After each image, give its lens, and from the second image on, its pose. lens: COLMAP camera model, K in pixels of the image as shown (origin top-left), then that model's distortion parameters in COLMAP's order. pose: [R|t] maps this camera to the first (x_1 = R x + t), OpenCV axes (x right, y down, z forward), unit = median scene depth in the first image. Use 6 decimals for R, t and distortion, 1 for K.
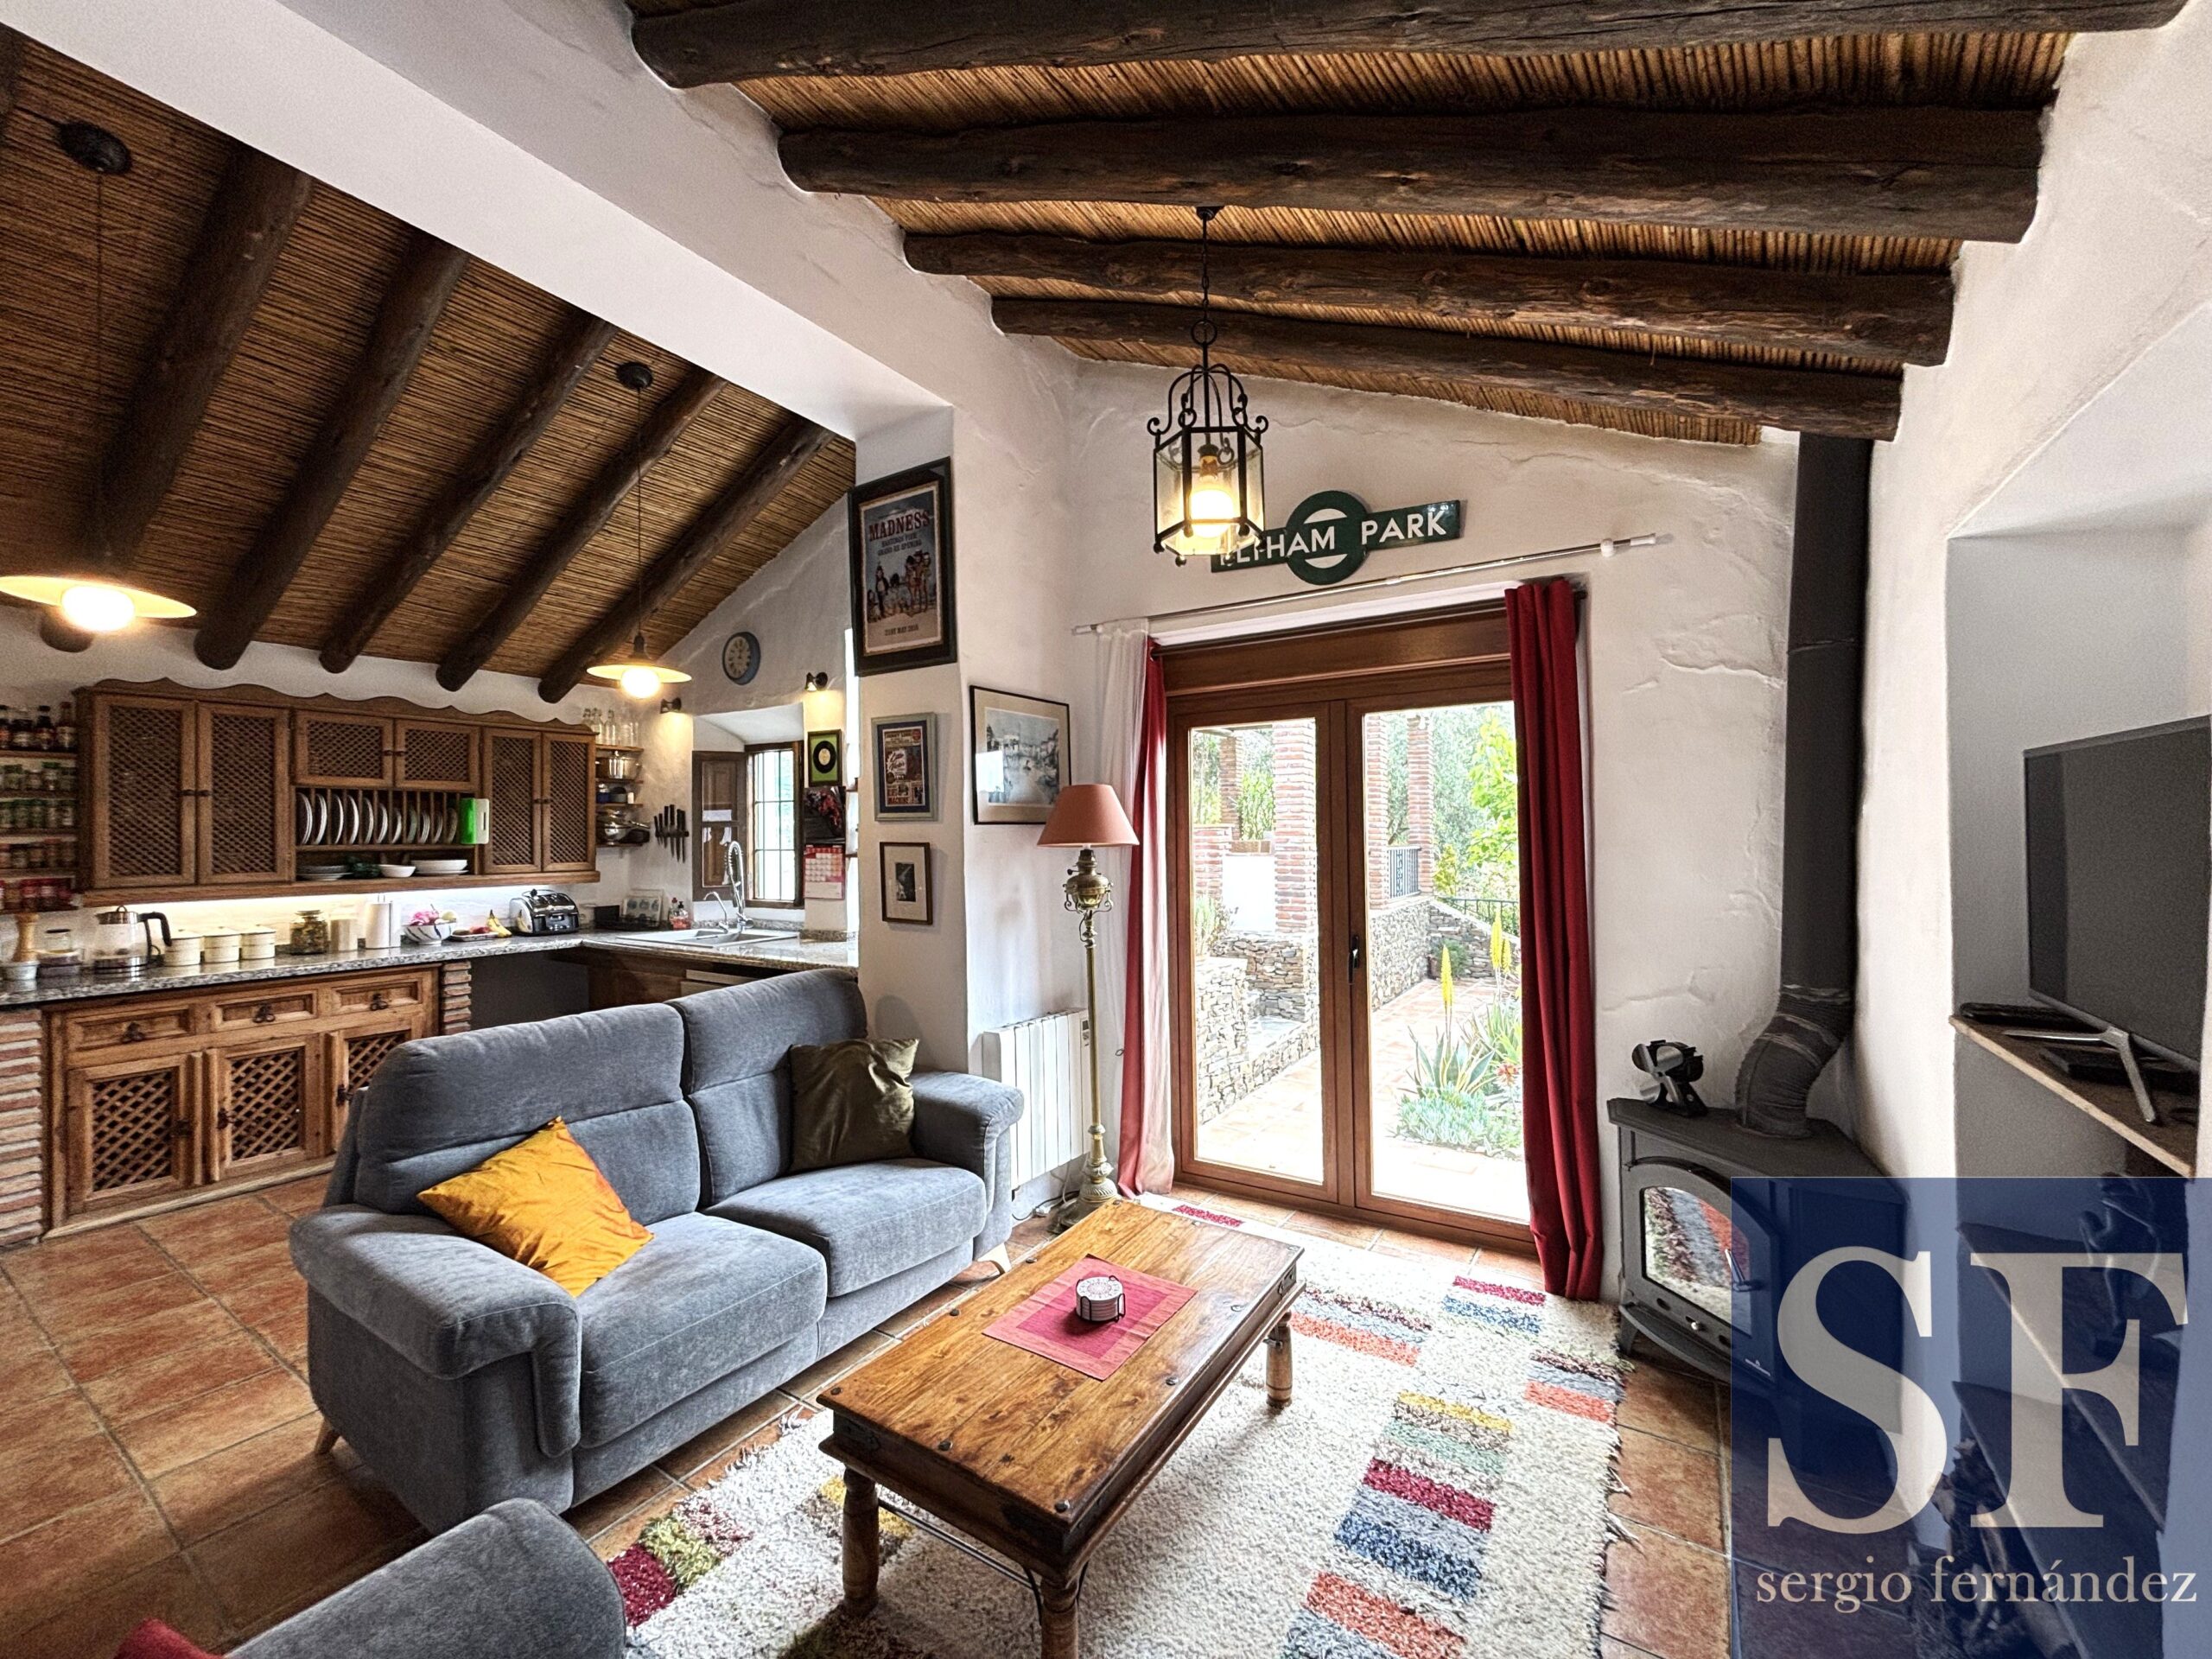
lens RADIAL K [[892.2, 0, 1106.0], [0, 892.2, 829.5], [0, 0, 1]] dist [0.000967, 0.000206]
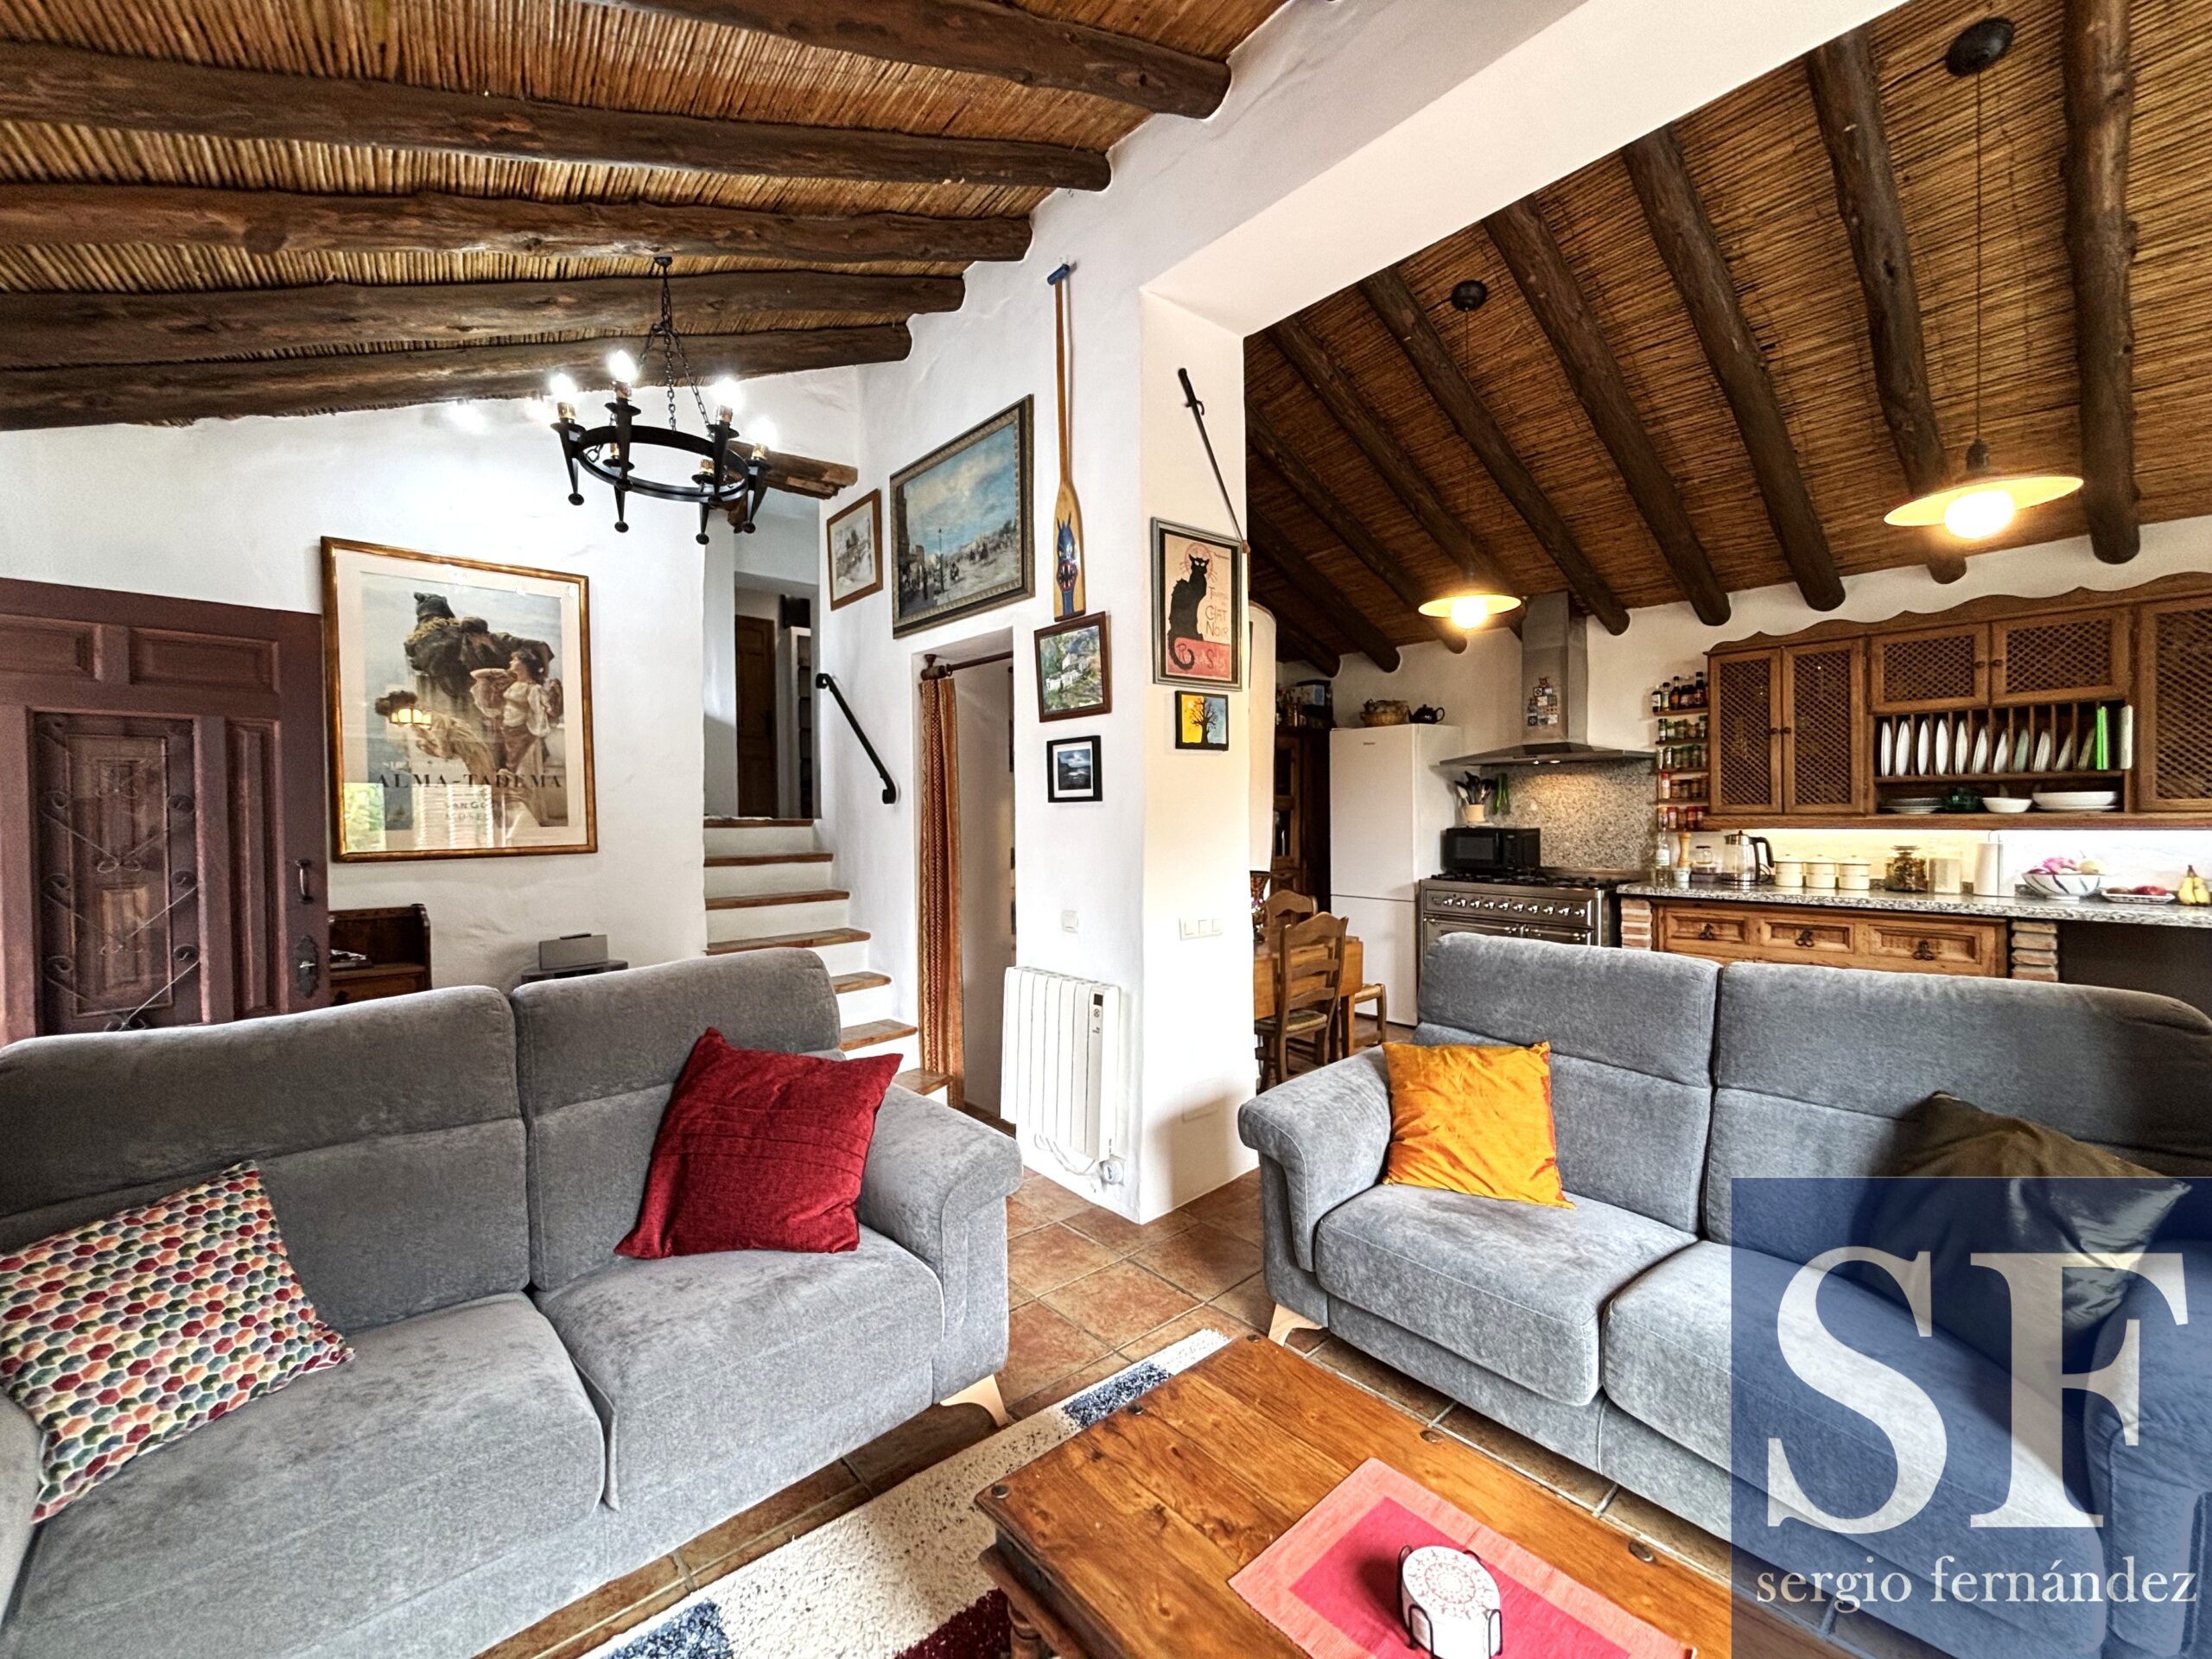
lens RADIAL K [[892.2, 0, 1106.0], [0, 892.2, 829.5], [0, 0, 1]] dist [0.000967, 0.000206]
pose [[-0.283089, 0.031073, -0.958590, 0.282156], [0.023394, 0.999401, 0.025488, 0.033895], [0.958808, -0.015210, -0.283646, 0.514895]]
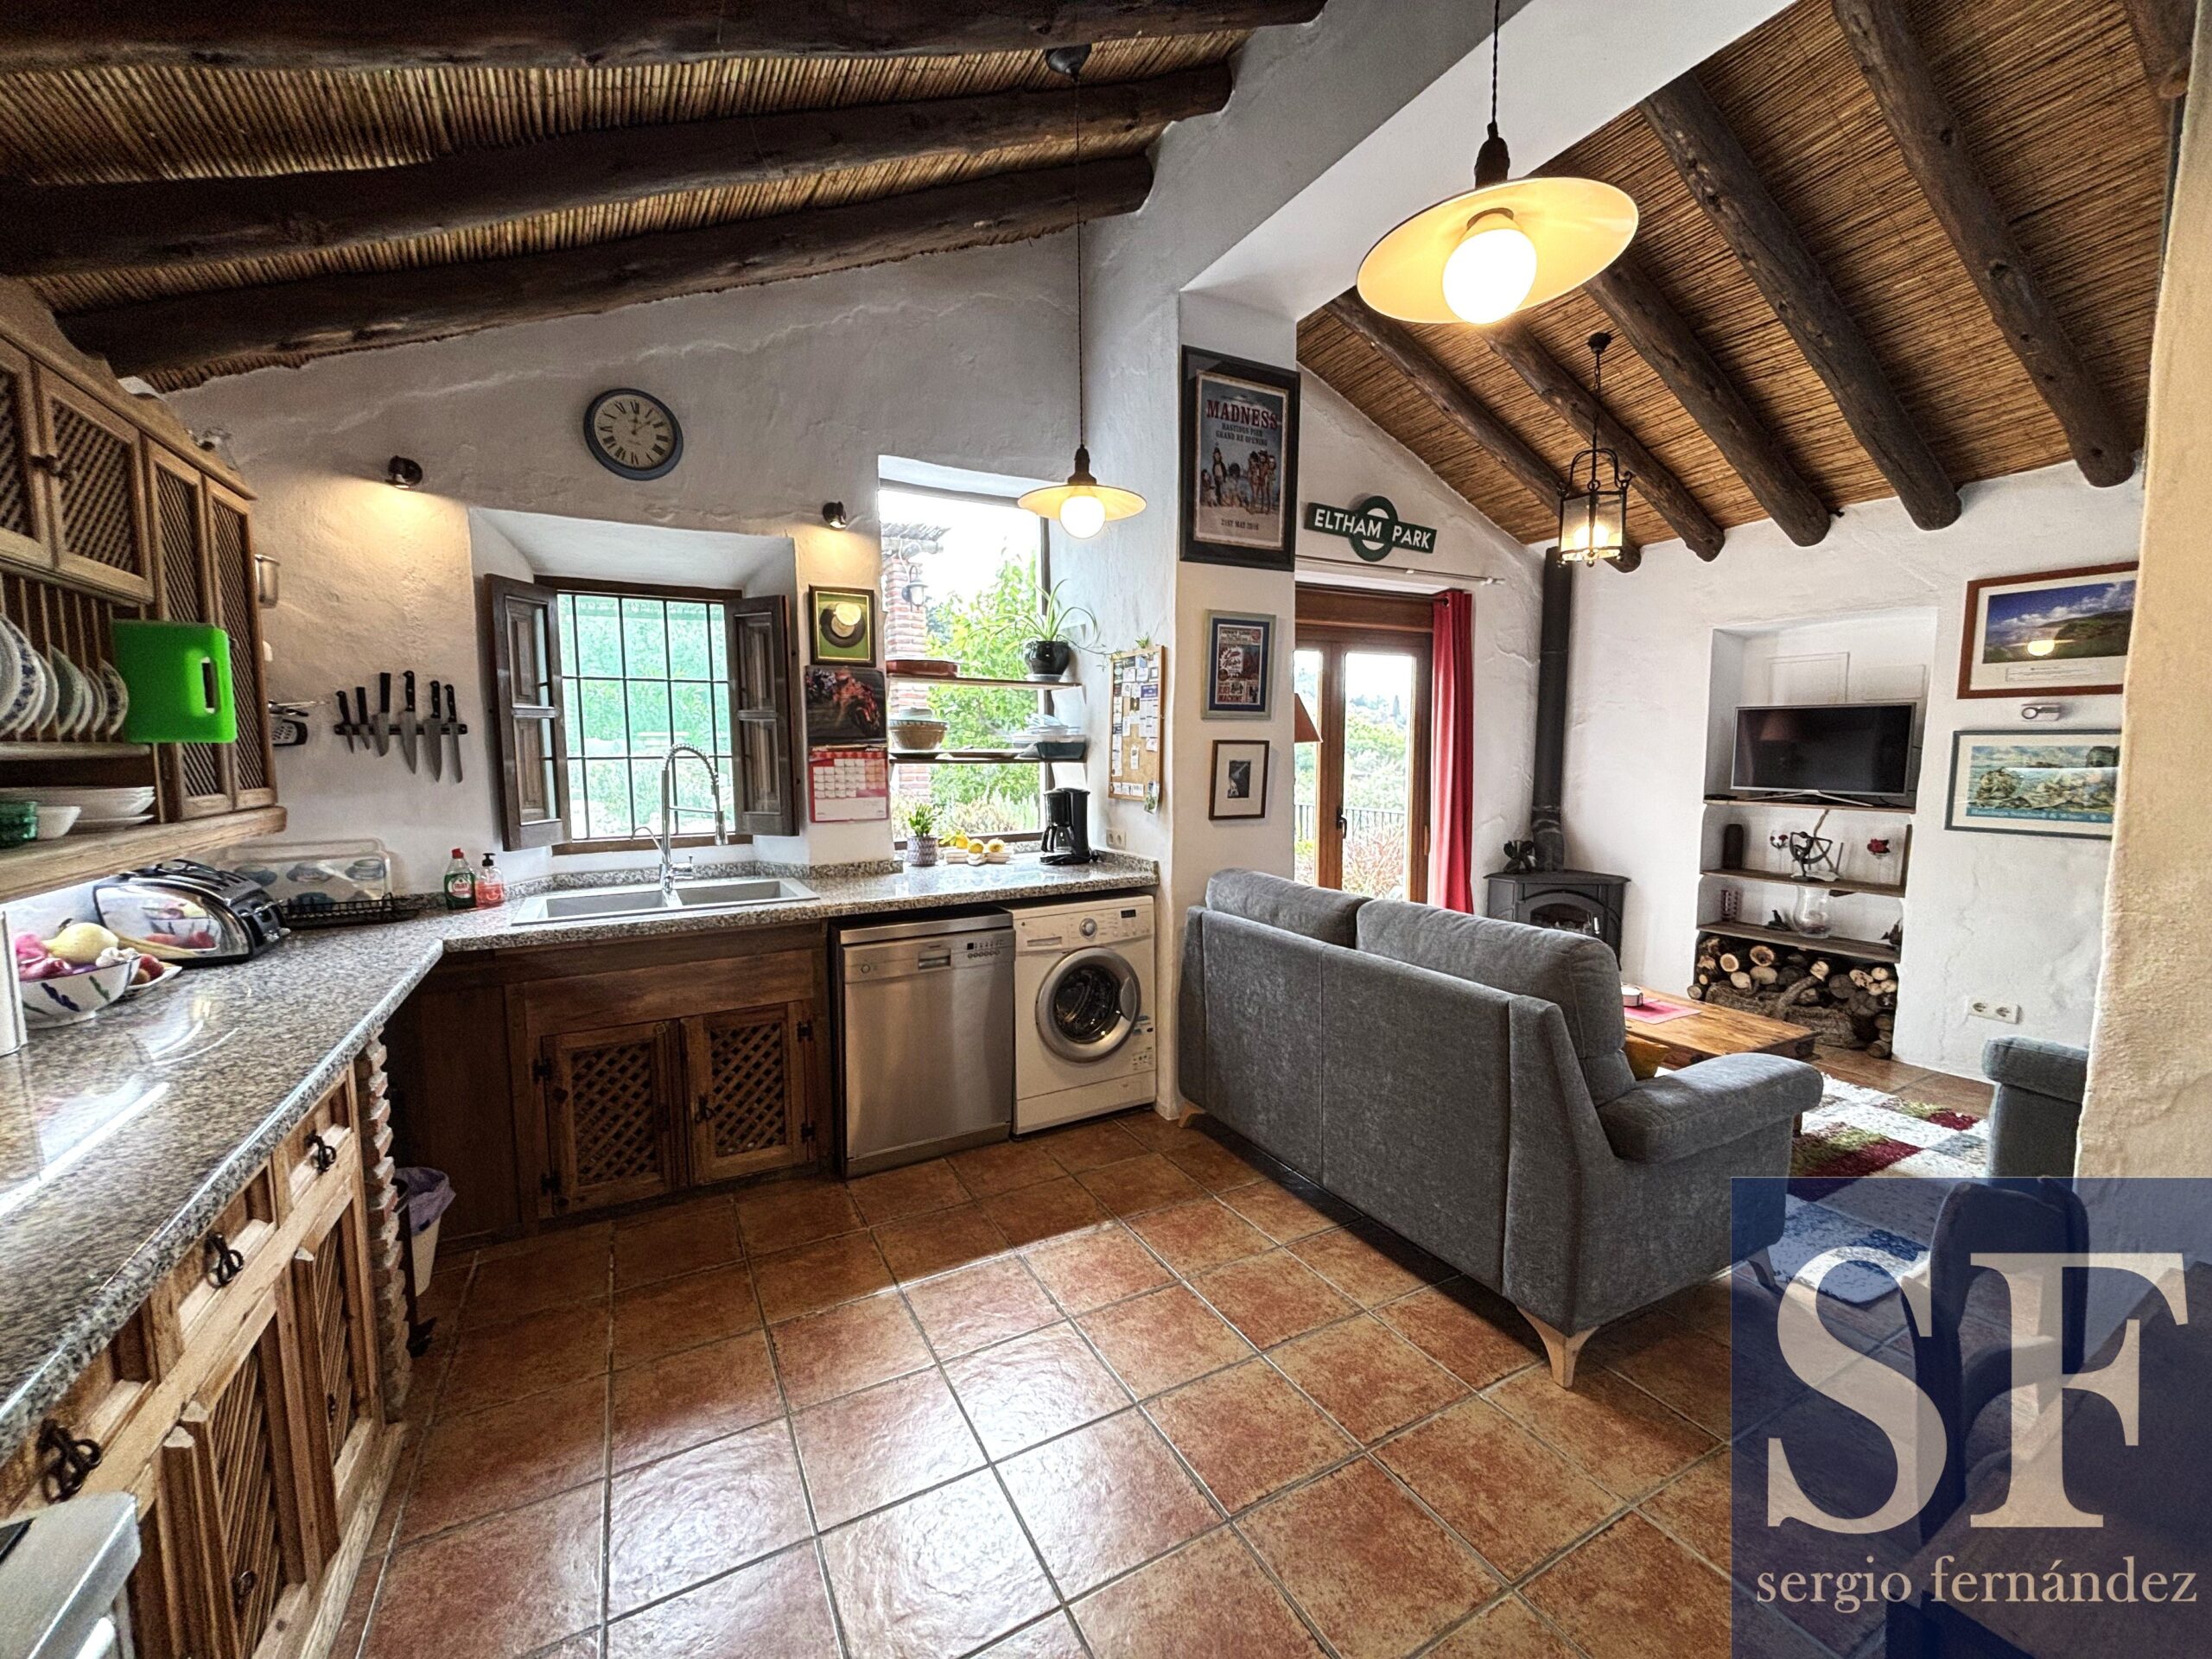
lens RADIAL K [[892.2, 0, 1106.0], [0, 892.2, 829.5], [0, 0, 1]] dist [0.000967, 0.000206]
pose [[0.482752, -0.078057, 0.872272, -1.059497], [-0.003330, 0.995849, 0.090959, 0.020905], [-0.875751, -0.046815, 0.480488, 0.568046]]
